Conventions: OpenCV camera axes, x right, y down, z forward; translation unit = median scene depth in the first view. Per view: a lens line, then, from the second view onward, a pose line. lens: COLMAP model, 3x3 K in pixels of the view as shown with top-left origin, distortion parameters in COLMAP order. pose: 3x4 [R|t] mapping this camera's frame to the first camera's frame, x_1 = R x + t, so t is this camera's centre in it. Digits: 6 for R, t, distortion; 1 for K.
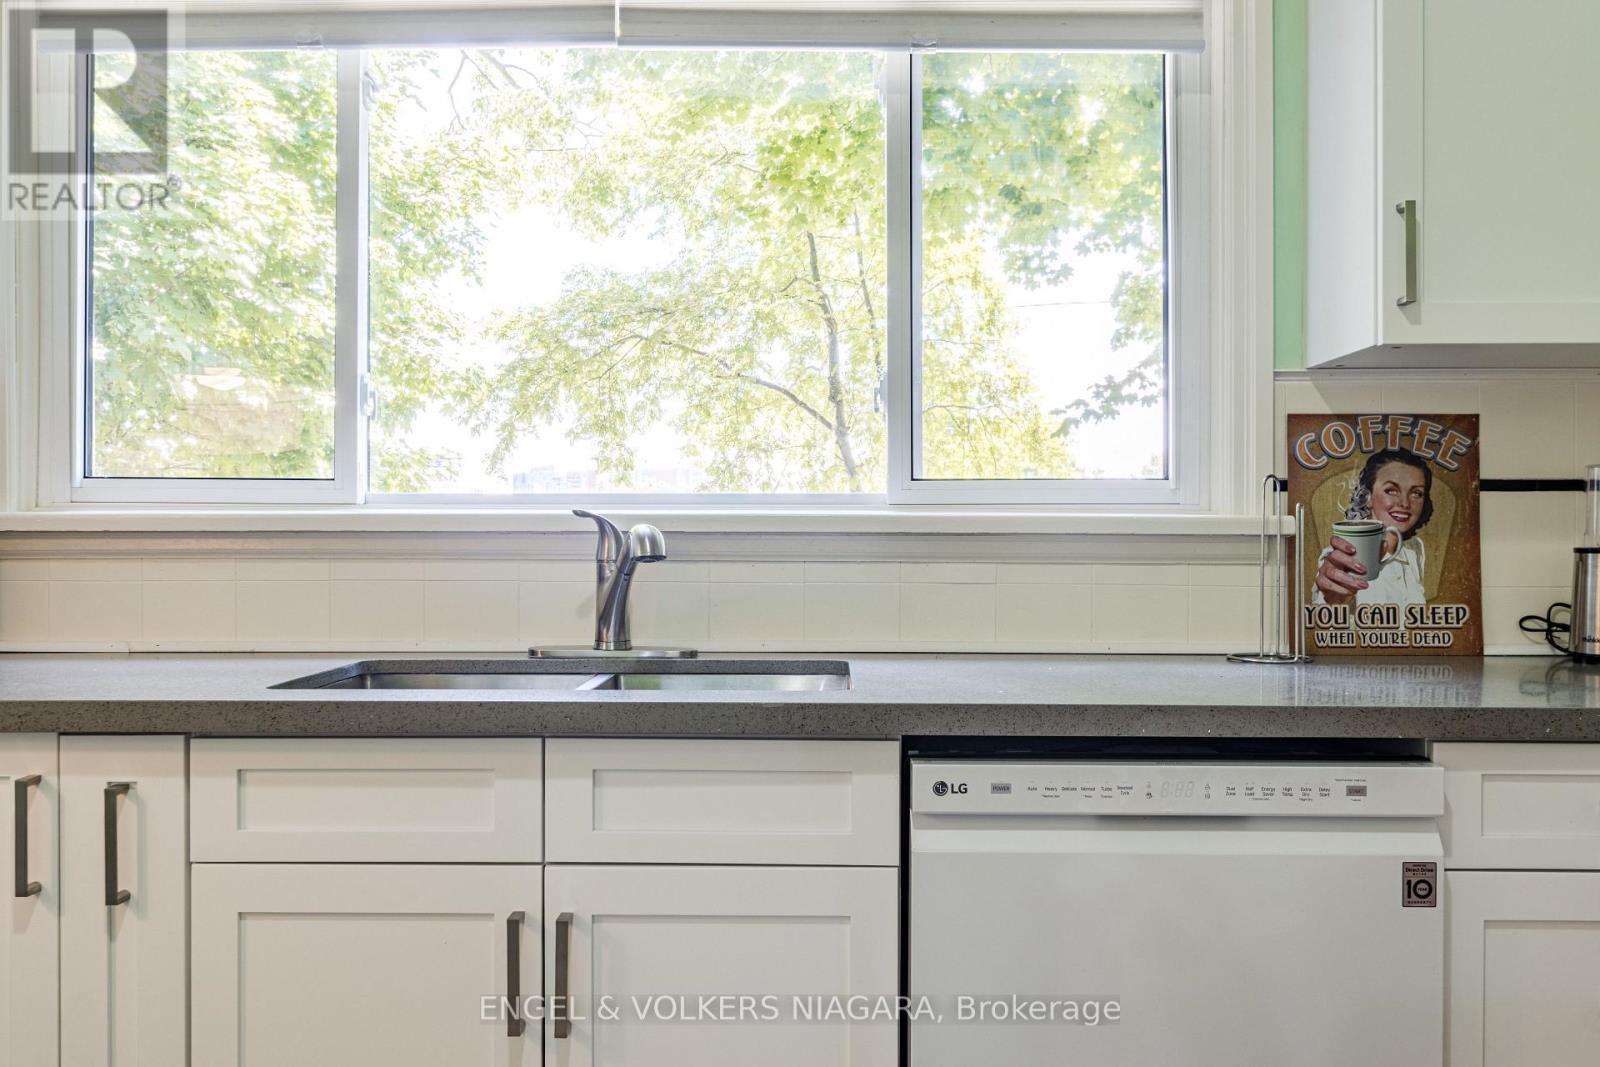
lens RADIAL K [[1426.8, 0, 804.2], [0, 1426.8, 532.7], [0, 0, 1]] dist [0.005969, 0.011703]
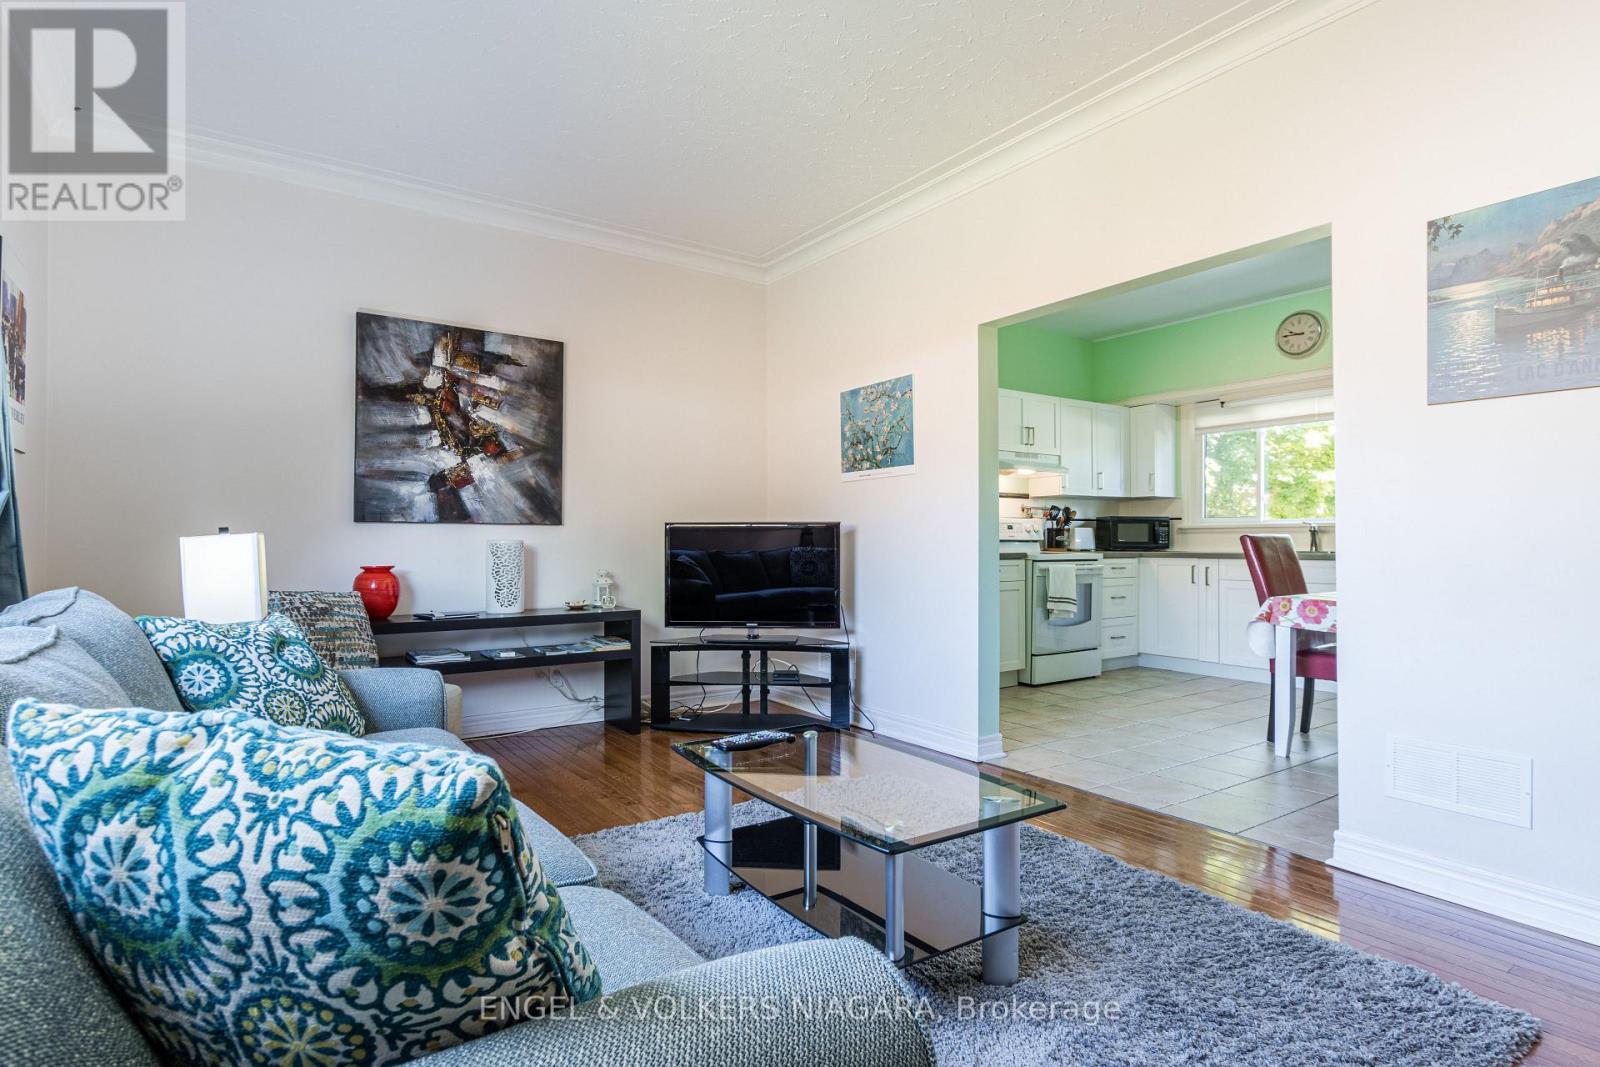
lens RADIAL K [[832.4, 0, 804.2], [0, 832.4, 536.0], [0, 0, 1]] dist [0.002709, 0.001129]
pose [[0.597760, -0.005359, -0.801657, 1.024631], [-0.003906, 0.999946, -0.009597, 0.062185], [0.801666, 0.008868, 0.597707, -1.914548]]
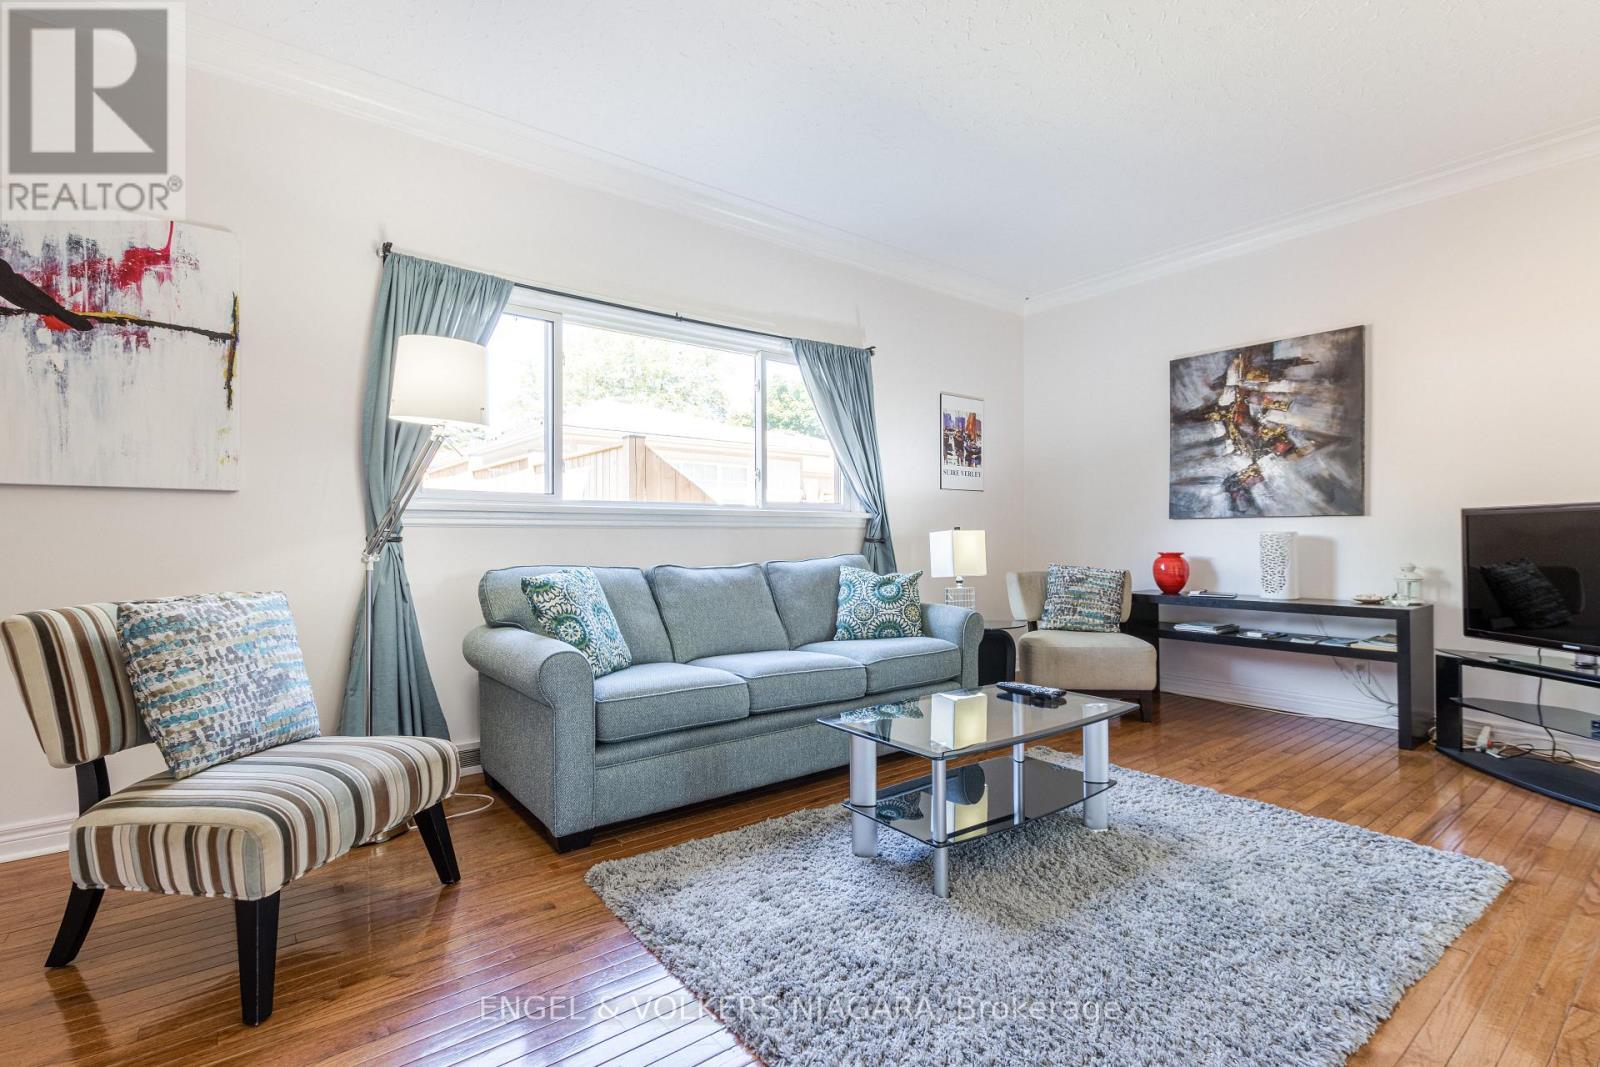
lens RADIAL K [[737.6, 0, 794.9], [0, 737.6, 537.4], [0, 0, 1]] dist [0.003310, -0.001842]
pose [[-0.775049, 0.004051, -0.631888, 1.171772], [0.001631, 0.999989, 0.004410, 0.060330], [0.631899, 0.002387, -0.775047, -0.710055]]
